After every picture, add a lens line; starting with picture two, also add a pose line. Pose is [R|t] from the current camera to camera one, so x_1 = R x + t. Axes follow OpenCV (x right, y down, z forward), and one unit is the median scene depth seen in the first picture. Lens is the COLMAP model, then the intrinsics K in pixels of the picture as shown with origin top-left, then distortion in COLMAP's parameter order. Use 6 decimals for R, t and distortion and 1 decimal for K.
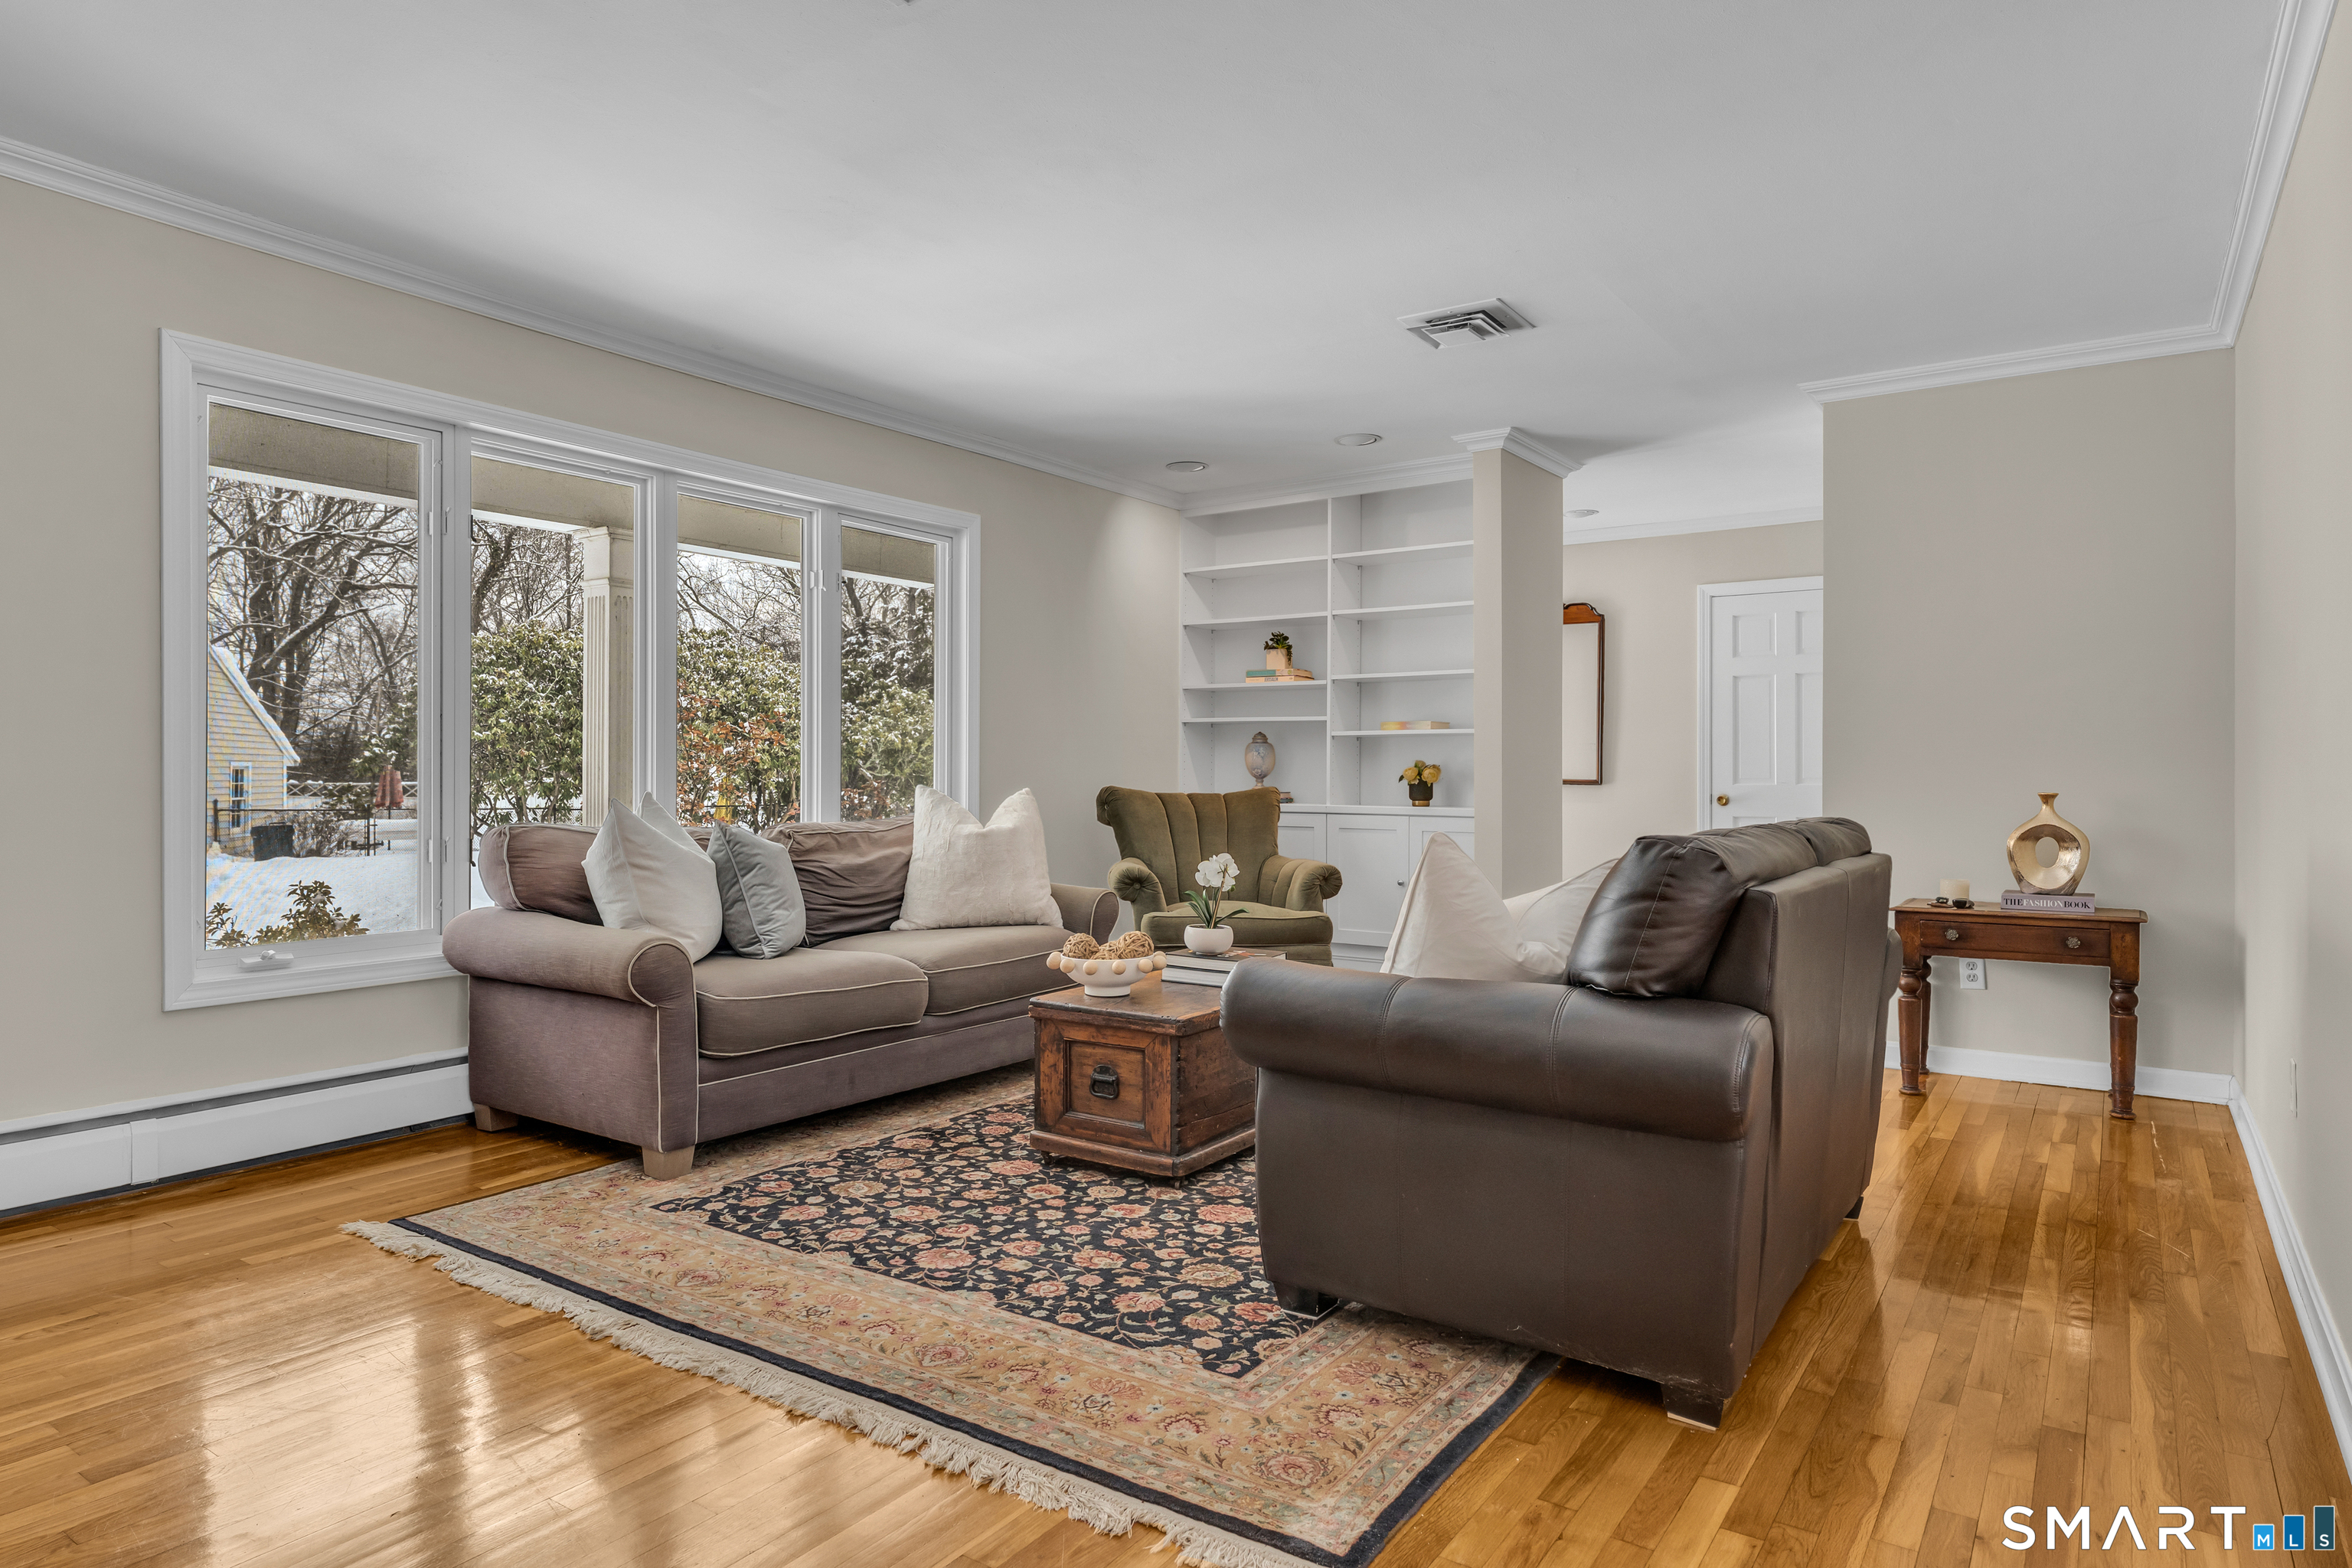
lens RADIAL K [[1355.0, 0, 1176.3], [0, 1355.0, 776.7], [0, 0, 1]] dist [-0.000442, 0.000255]
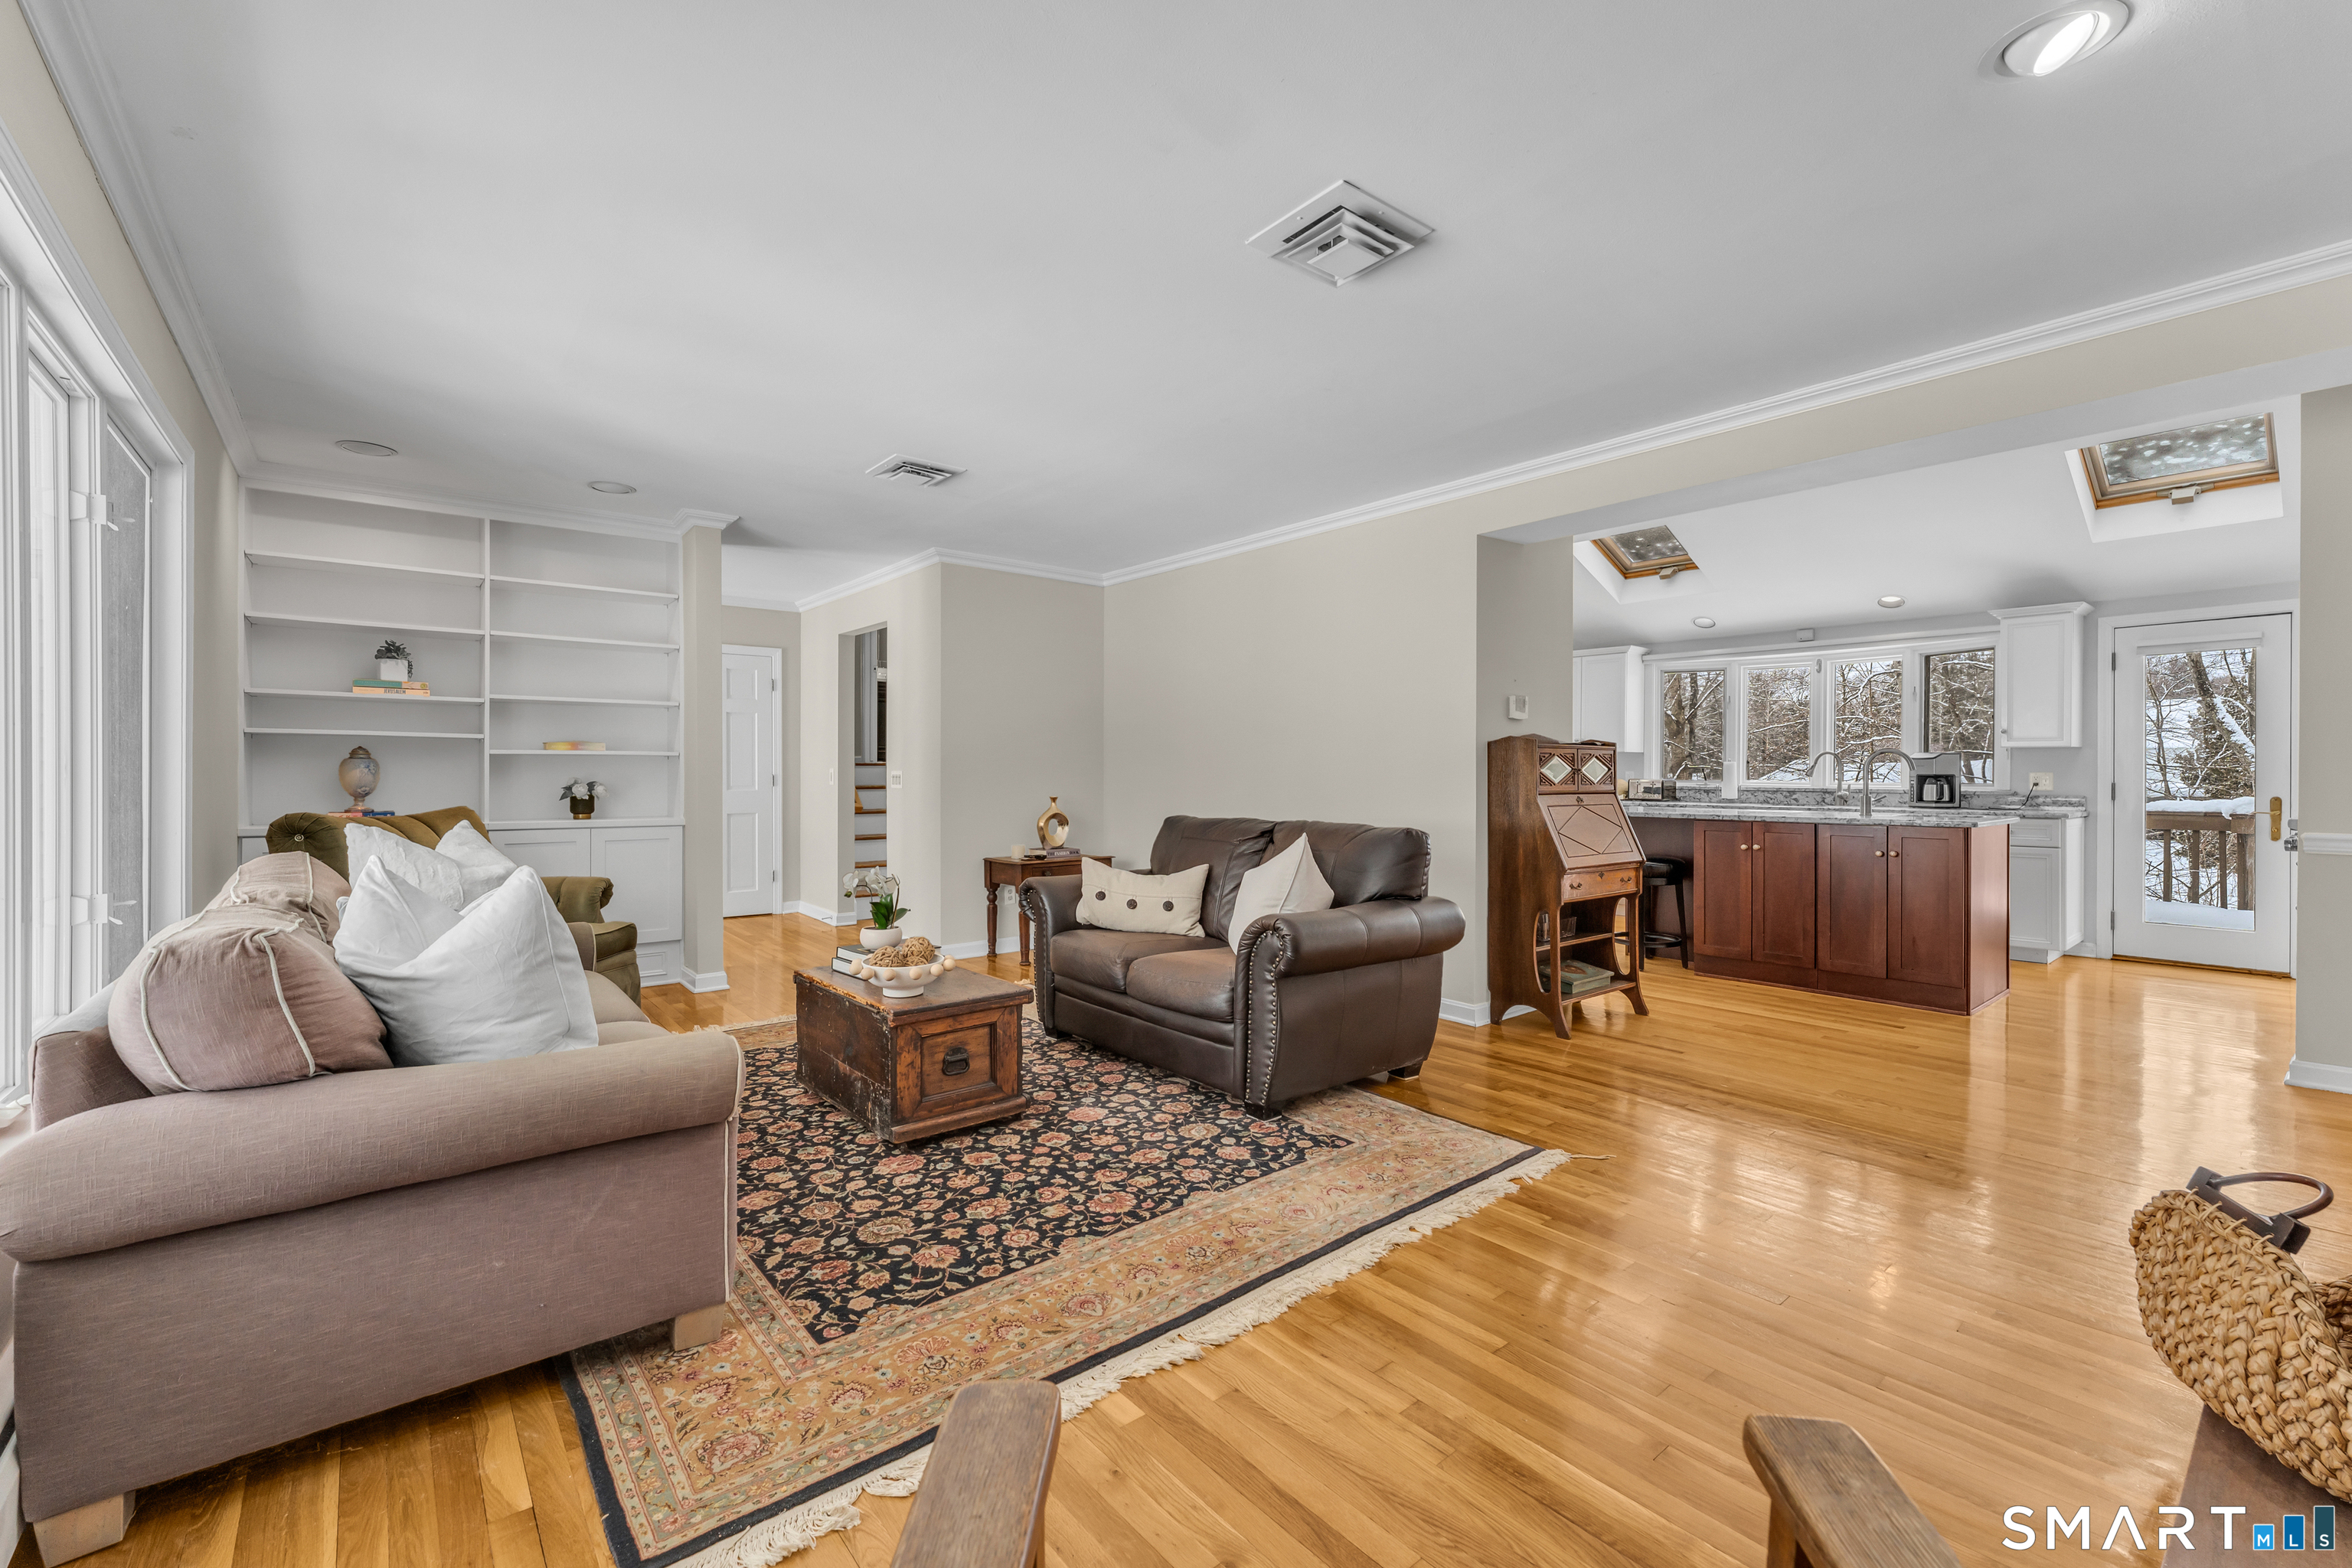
lens RADIAL K [[975.6, 0, 1172.9], [0, 975.6, 780.4], [0, 0, 1]] dist [-0.002391, -0.000097]
pose [[0.277075, -0.009581, 0.960800, -0.908758], [0.000250, 0.999951, 0.009899, -0.035369], [-0.960848, -0.002503, 0.277064, 0.631314]]
